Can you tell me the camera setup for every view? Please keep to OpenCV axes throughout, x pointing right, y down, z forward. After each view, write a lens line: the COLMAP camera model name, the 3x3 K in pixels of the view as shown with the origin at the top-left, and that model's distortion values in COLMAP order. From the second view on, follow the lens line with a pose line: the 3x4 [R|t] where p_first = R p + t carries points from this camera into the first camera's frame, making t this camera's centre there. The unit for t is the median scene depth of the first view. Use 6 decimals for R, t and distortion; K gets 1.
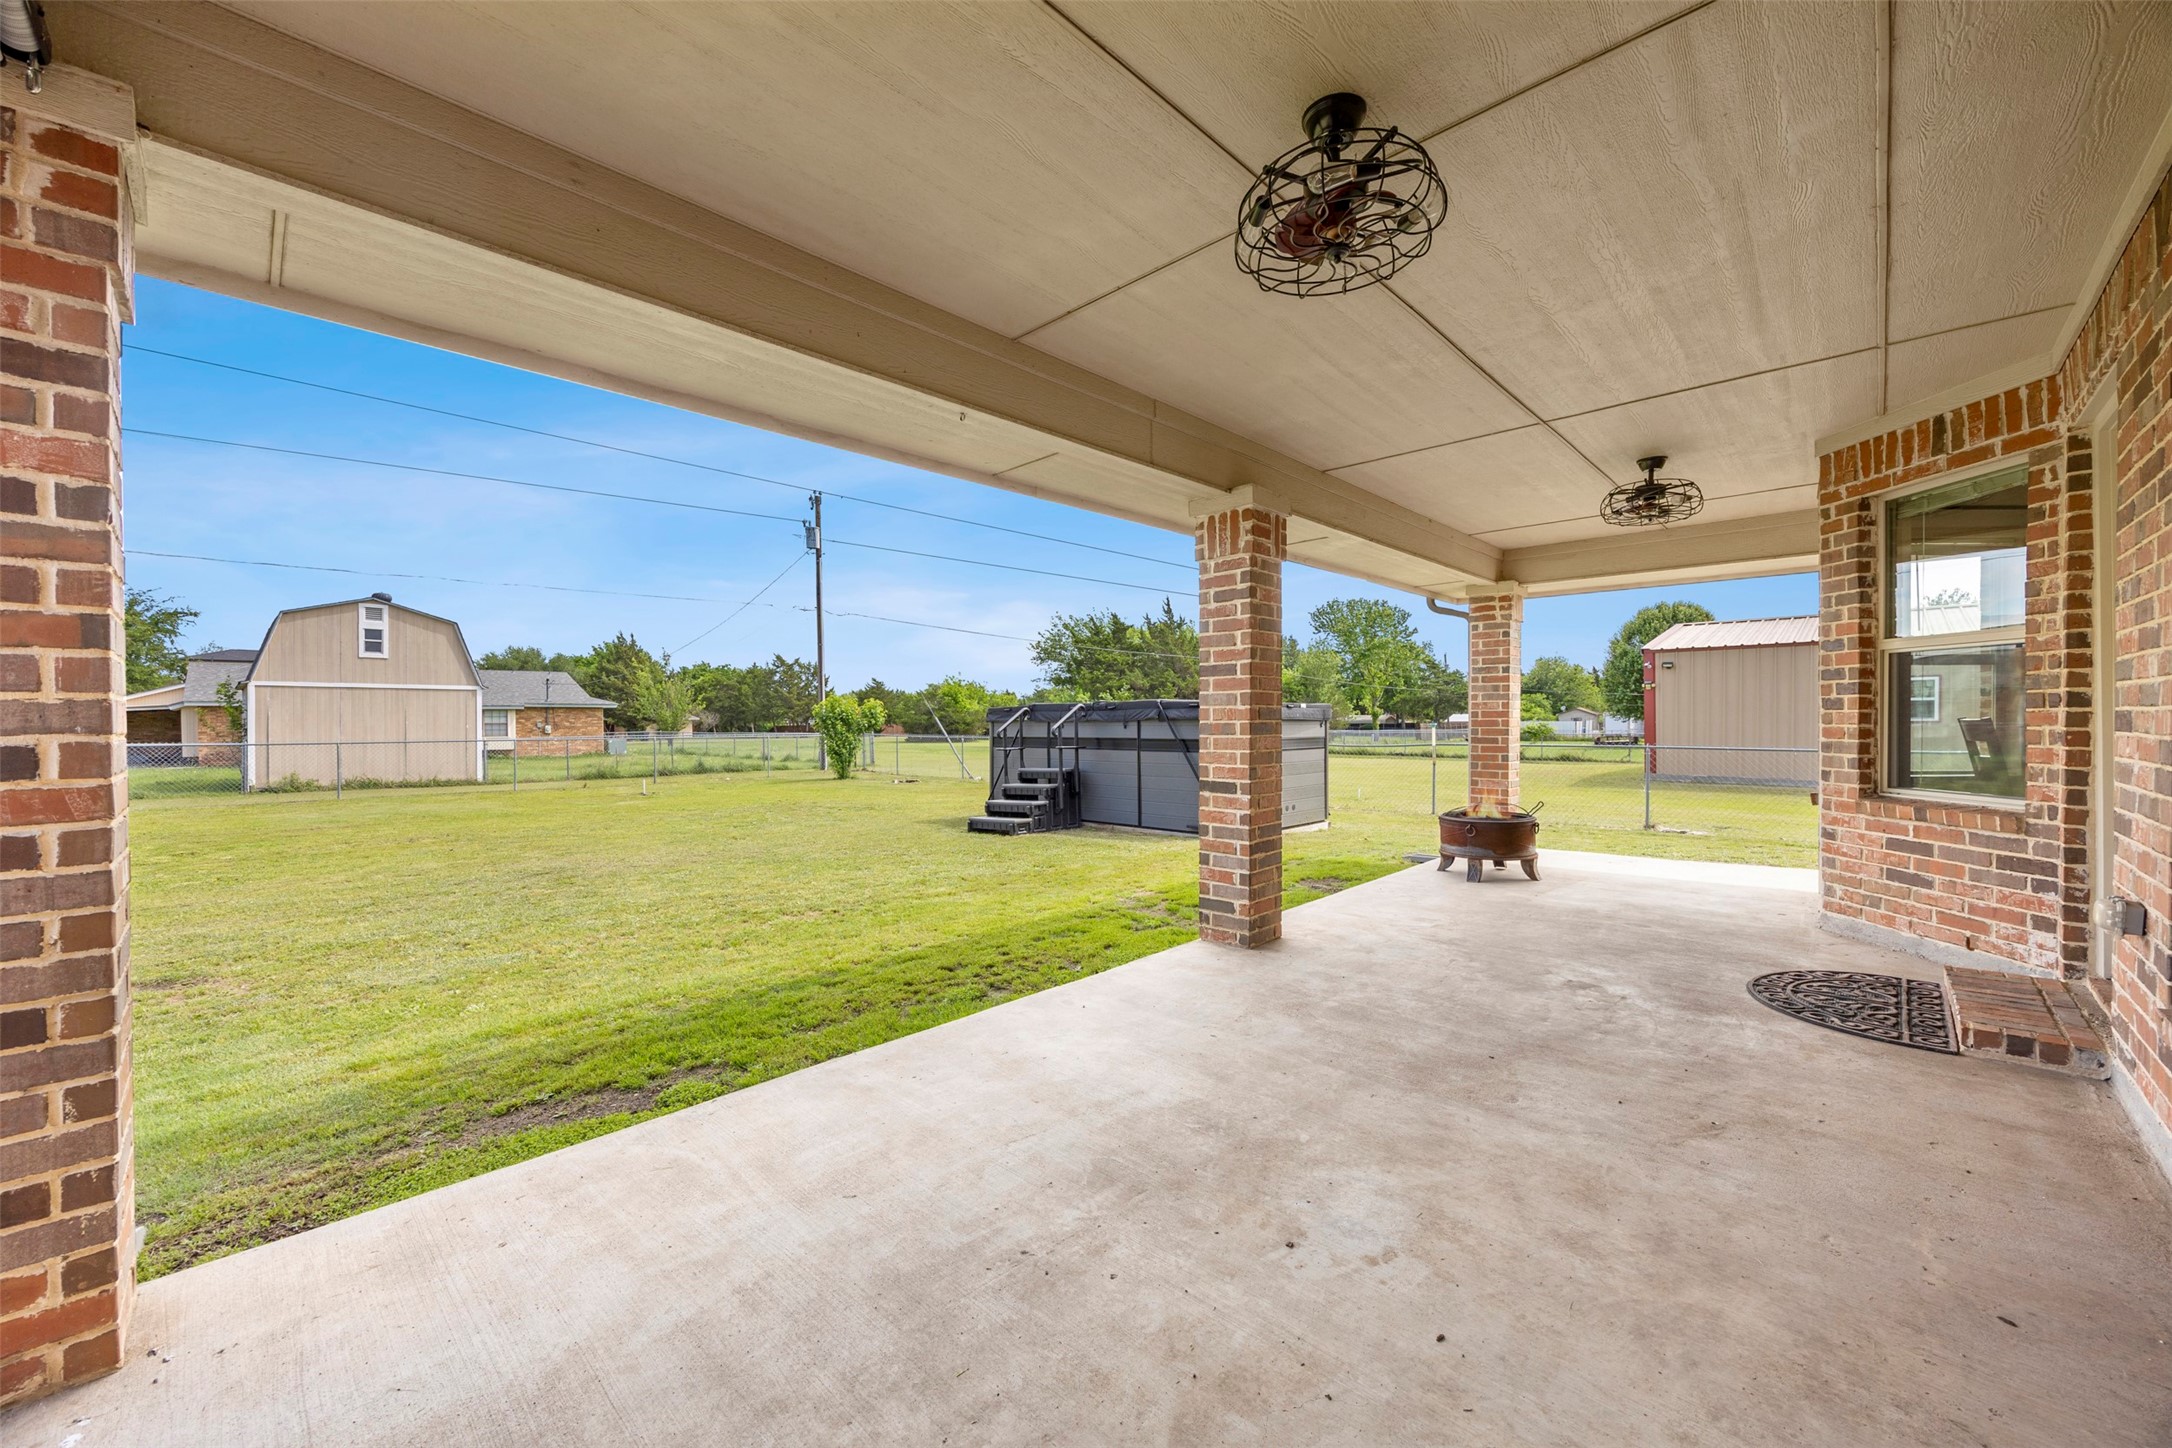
lens RADIAL K [[832.1, 0, 1094.4], [0, 832.1, 724.8], [0, 0, 1]] dist [-0.000274, -0.000832]
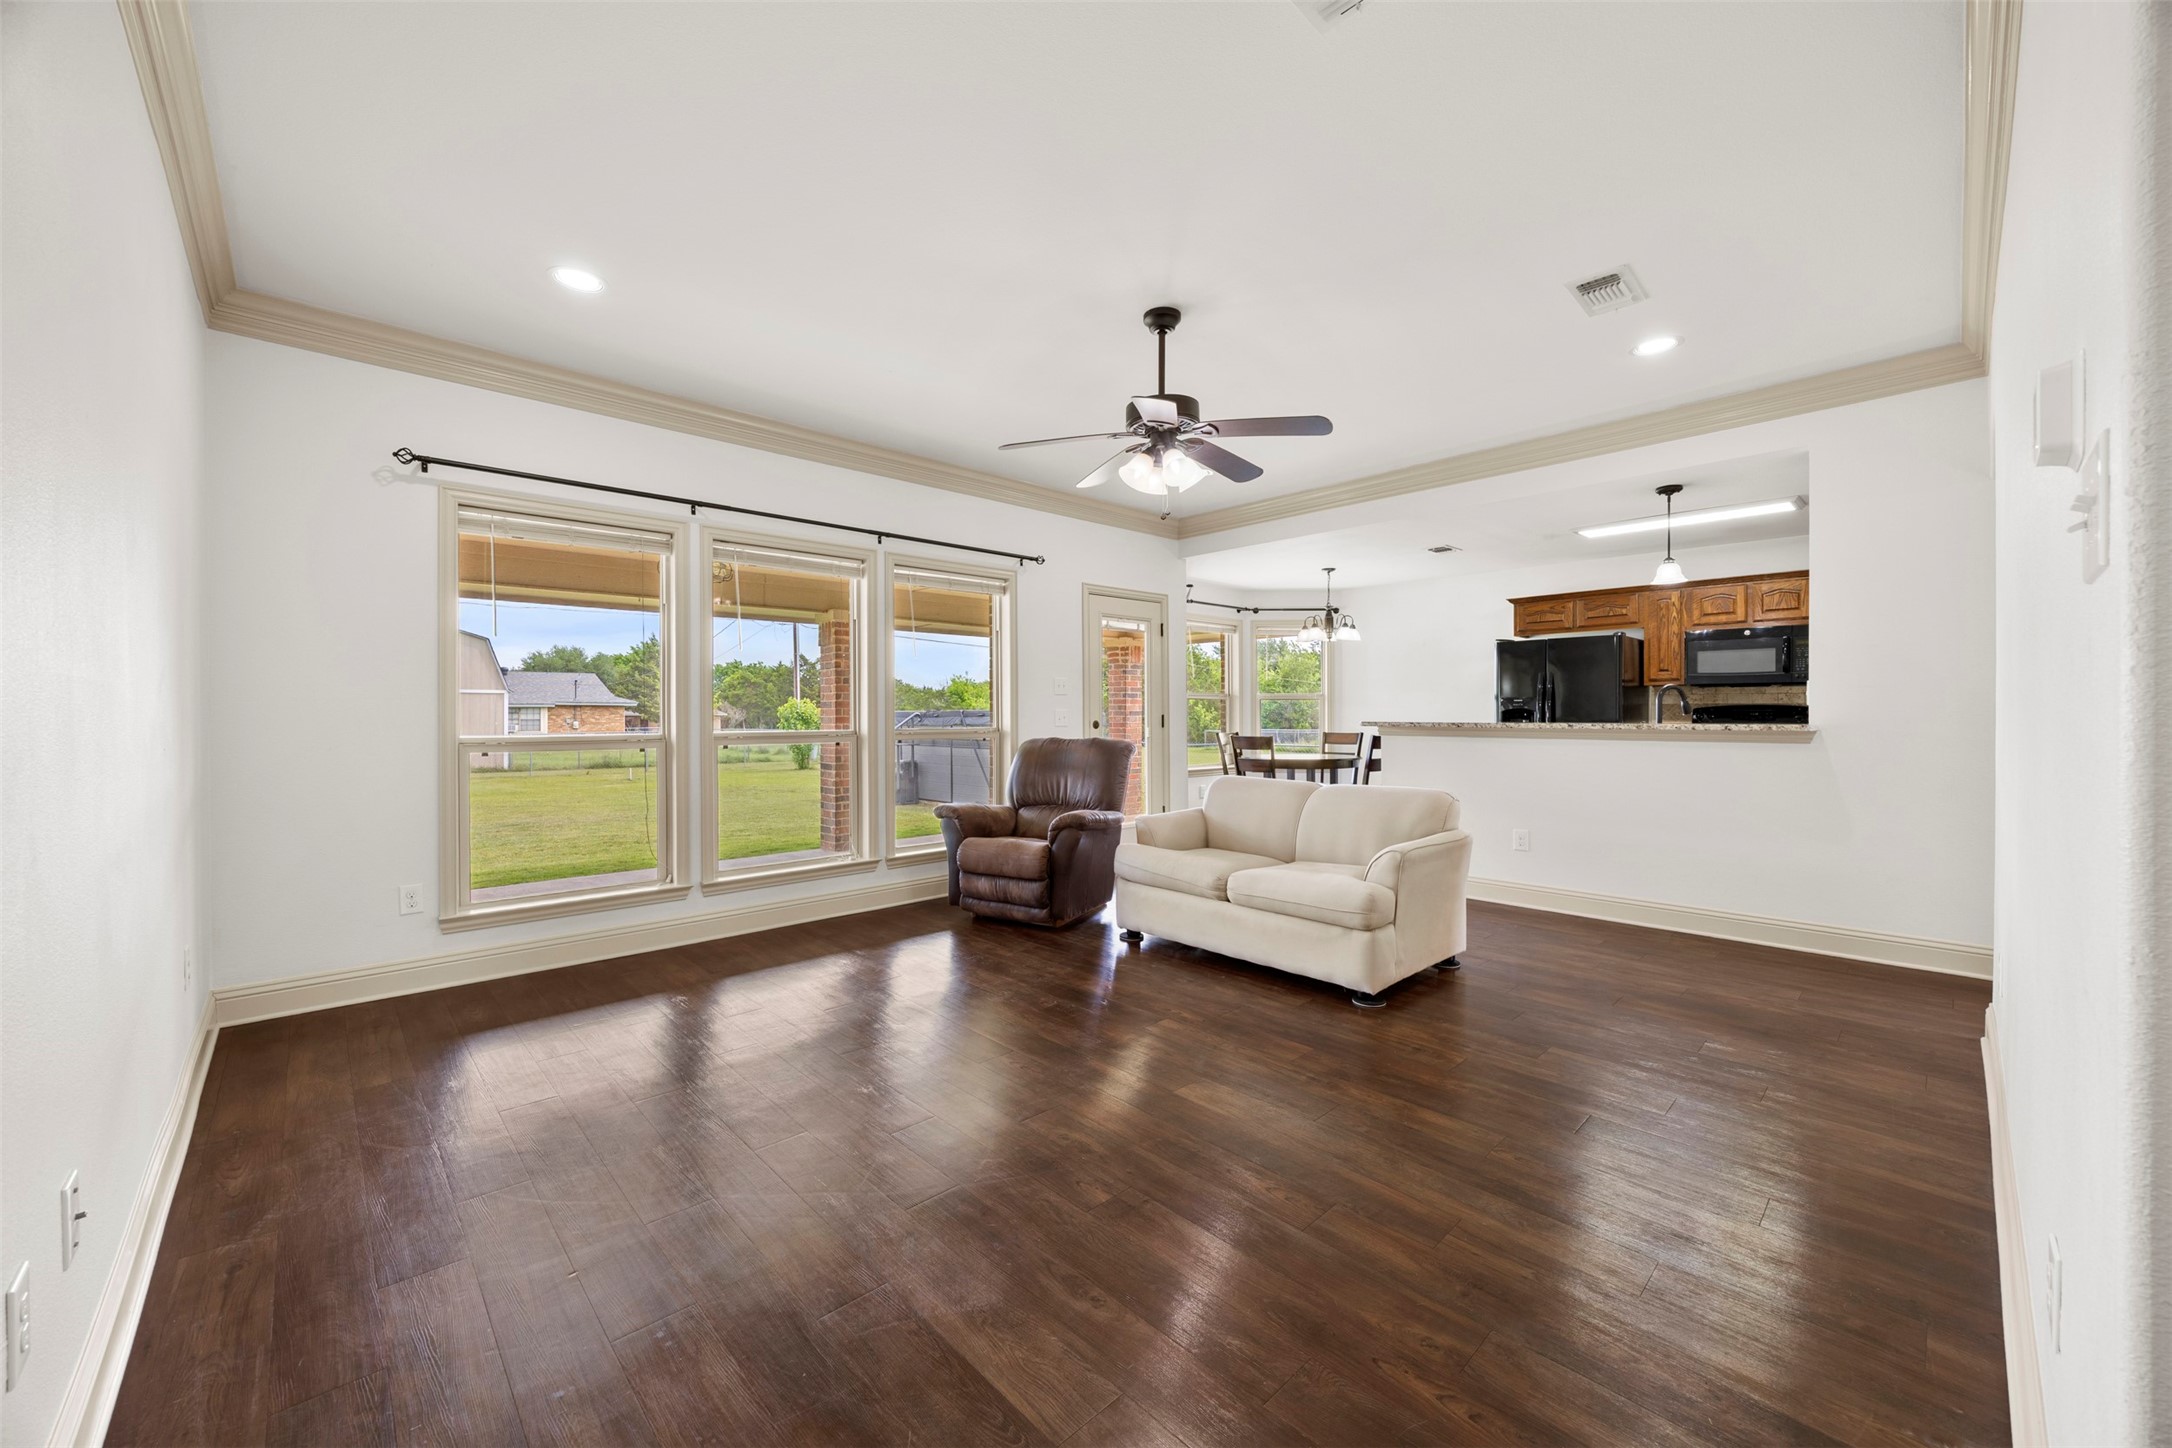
lens RADIAL K [[832.1, 0, 1098.7], [0, 832.1, 728.2], [0, 0, 1]] dist [-0.000274, -0.000832]
pose [[0.999140, 0.004019, -0.041265, 0.101021], [-0.003623, 0.999947, 0.009652, -0.003882], [0.041302, -0.009495, 0.999102, -0.103449]]
